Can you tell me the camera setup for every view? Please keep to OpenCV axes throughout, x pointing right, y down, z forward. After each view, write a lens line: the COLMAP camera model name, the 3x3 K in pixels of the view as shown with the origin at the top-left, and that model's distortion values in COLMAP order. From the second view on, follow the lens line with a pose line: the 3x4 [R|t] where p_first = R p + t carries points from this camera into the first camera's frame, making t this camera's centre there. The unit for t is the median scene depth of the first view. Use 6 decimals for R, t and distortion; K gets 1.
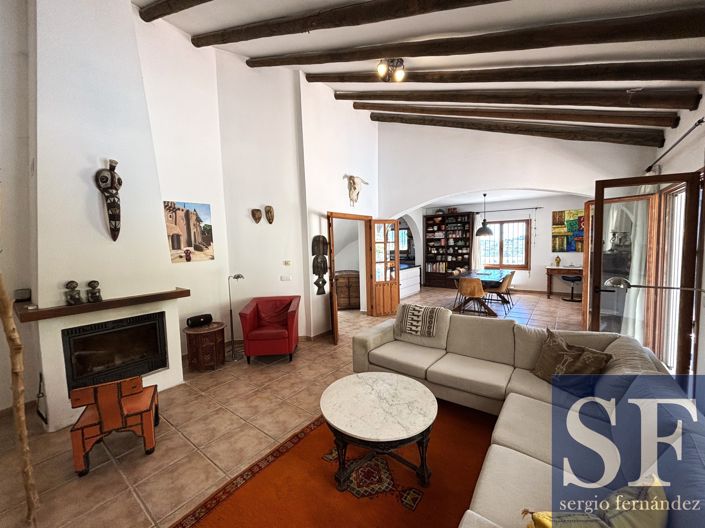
lens RADIAL K [[283.9, 0, 354.7], [0, 283.9, 262.2], [0, 0, 1]] dist [-0.002765, -0.000081]
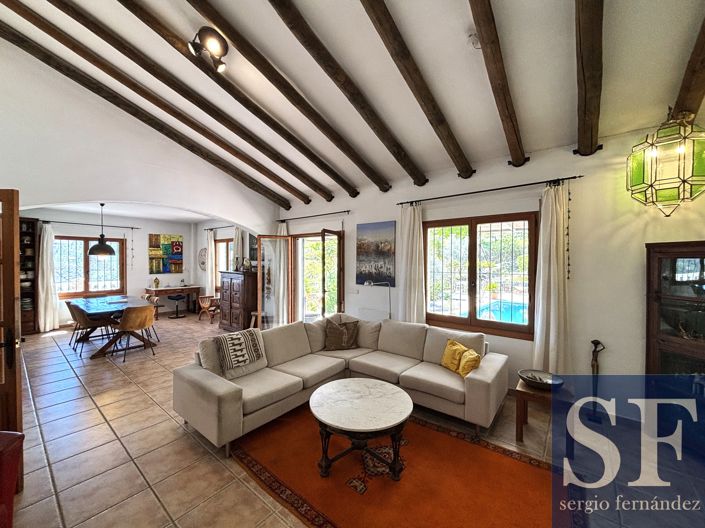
lens RADIAL K [[283.9, 0, 350.6], [0, 283.9, 260.5], [0, 0, 1]] dist [-0.002765, -0.000081]
pose [[0.035514, 0.022198, 0.999123, -0.288633], [0.065666, 0.997541, -0.024497, -0.012564], [-0.997209, 0.066478, 0.033969, 0.261866]]
